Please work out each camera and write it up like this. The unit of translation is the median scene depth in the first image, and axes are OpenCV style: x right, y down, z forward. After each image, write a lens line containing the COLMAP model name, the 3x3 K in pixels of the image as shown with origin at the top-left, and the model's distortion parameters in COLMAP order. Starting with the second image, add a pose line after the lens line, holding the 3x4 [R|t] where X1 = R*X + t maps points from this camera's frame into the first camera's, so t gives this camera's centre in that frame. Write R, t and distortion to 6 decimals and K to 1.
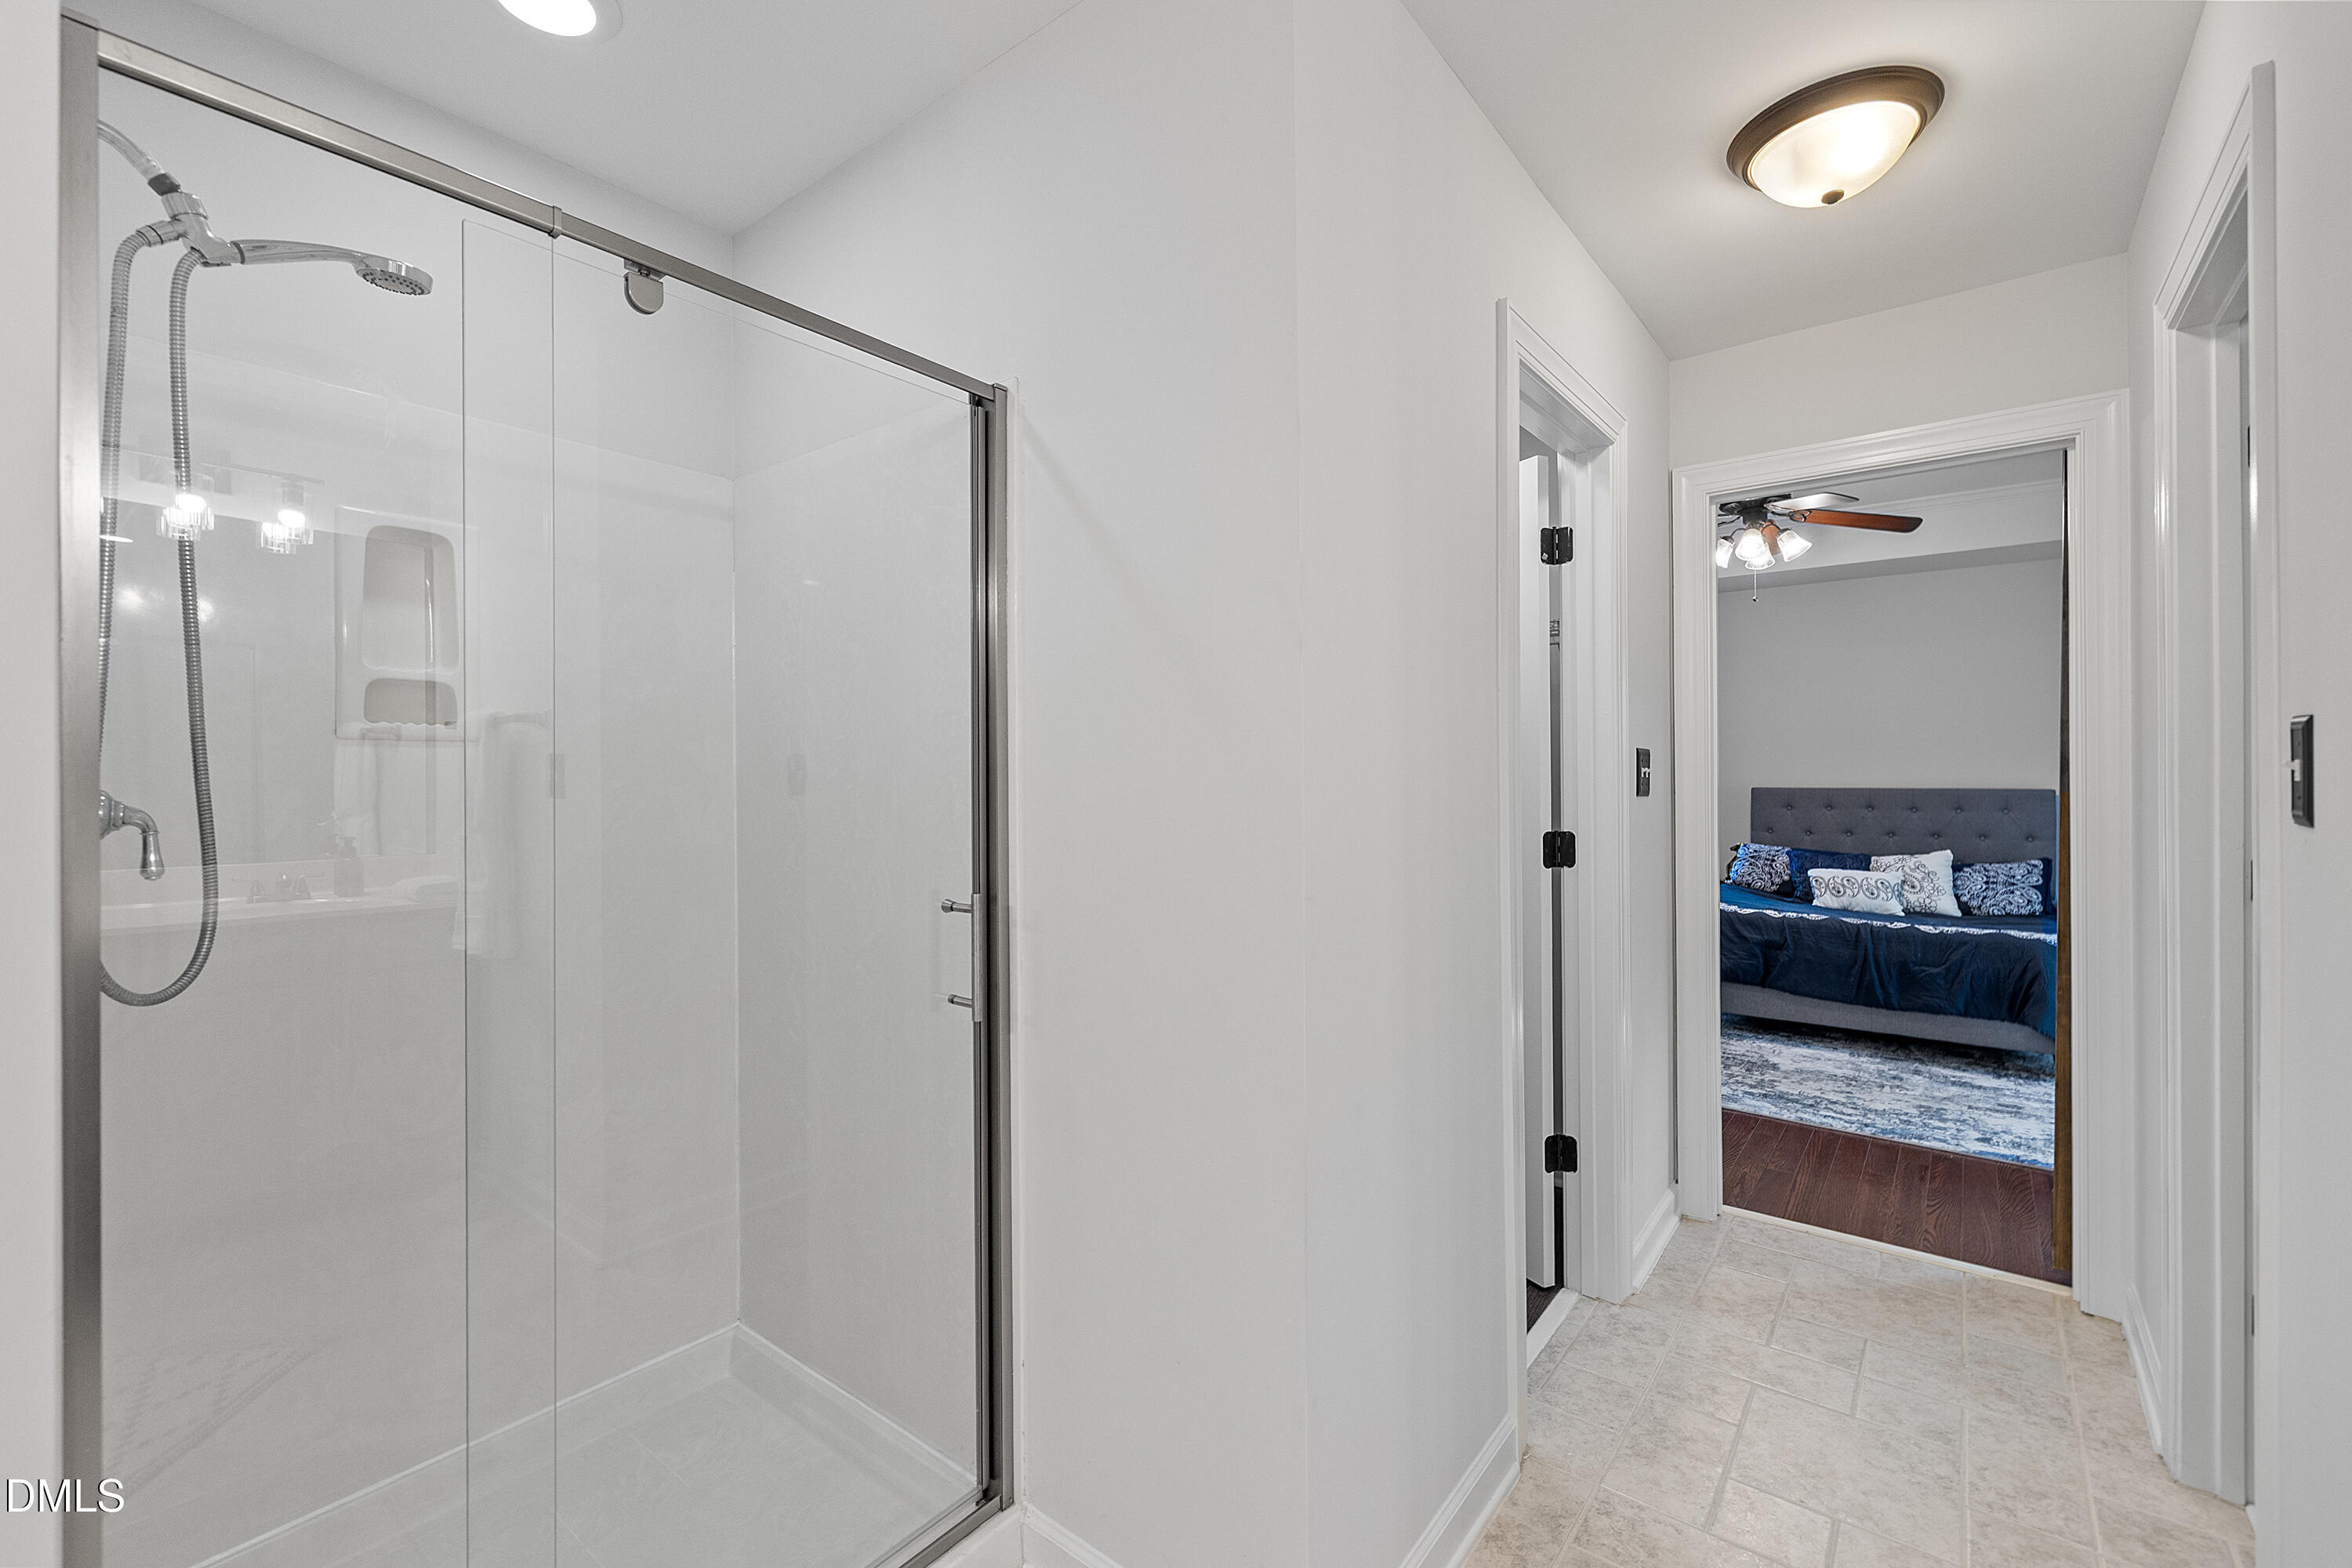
lens RADIAL K [[1006.2, 0, 1174.0], [0, 1006.2, 770.8], [0, 0, 1]] dist [-0.000490, 0.000107]
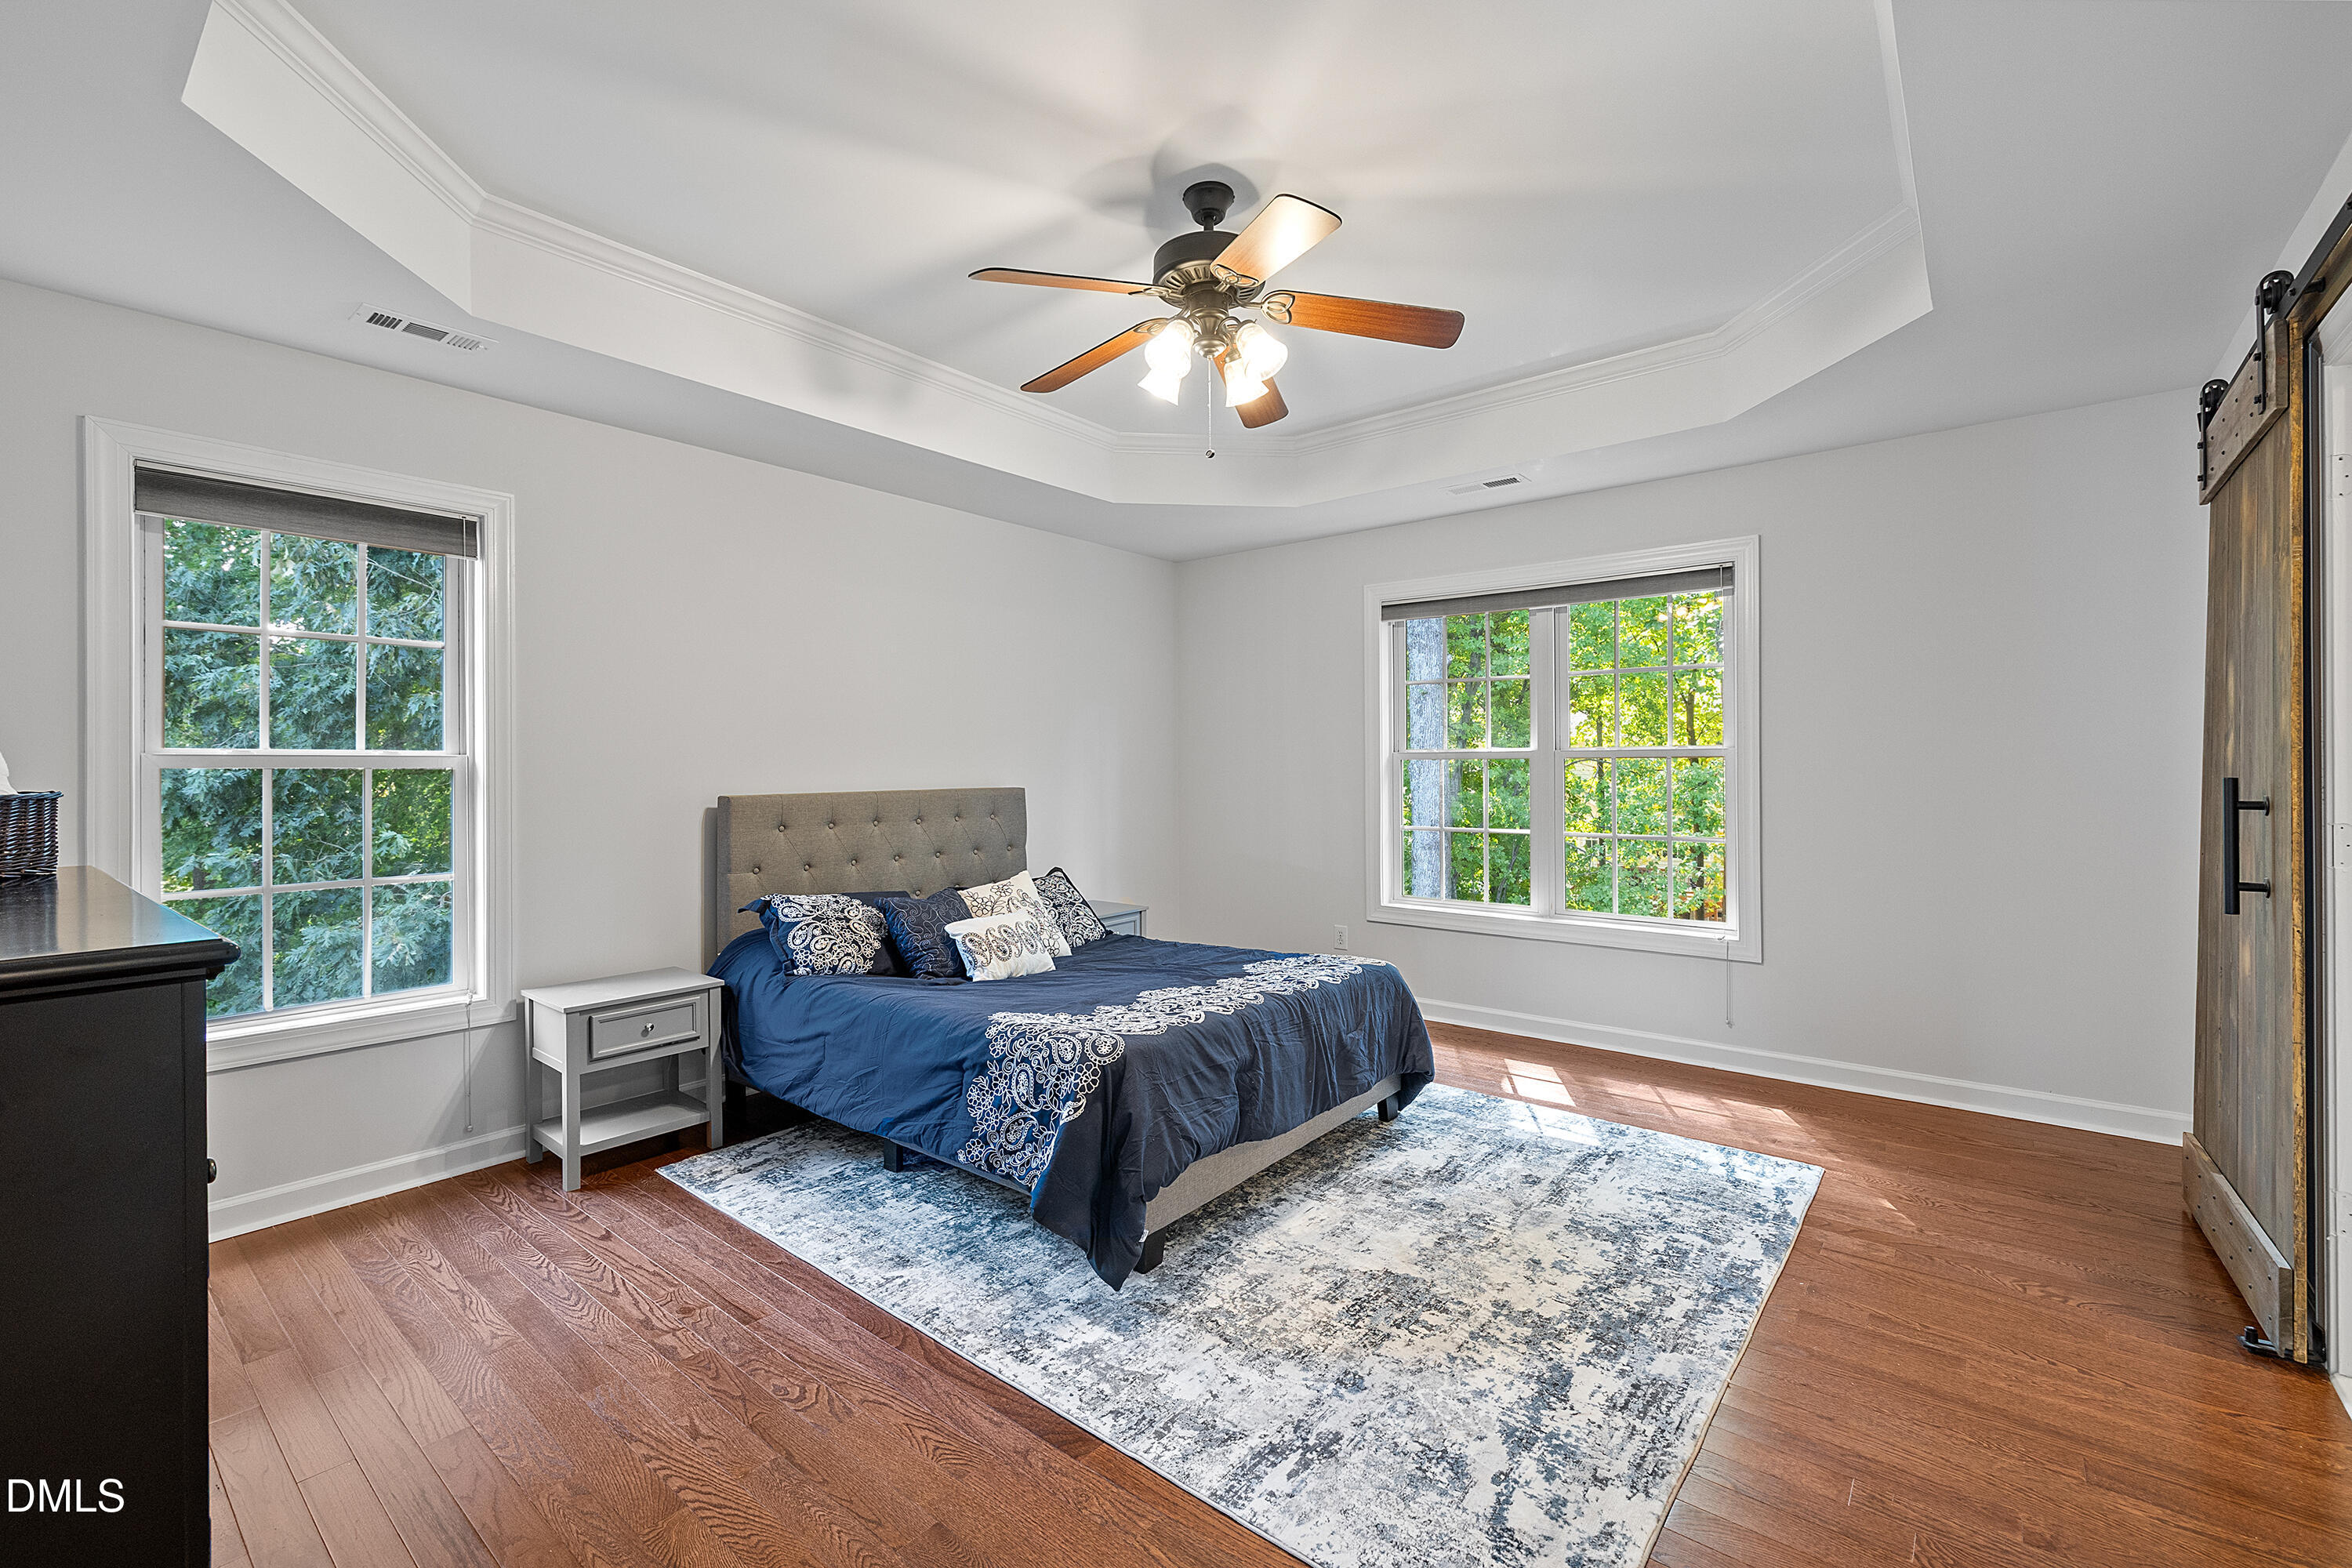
lens RADIAL K [[1006.2, 0, 1174.0], [0, 1006.2, 770.8], [0, 0, 1]] dist [-0.000490, 0.000107]
pose [[0.030962, 0.000105, 0.999521, 0.030761], [0.010698, 0.999943, -0.000436, 0.008824], [-0.999463, 0.010706, 0.030960, 1.198334]]
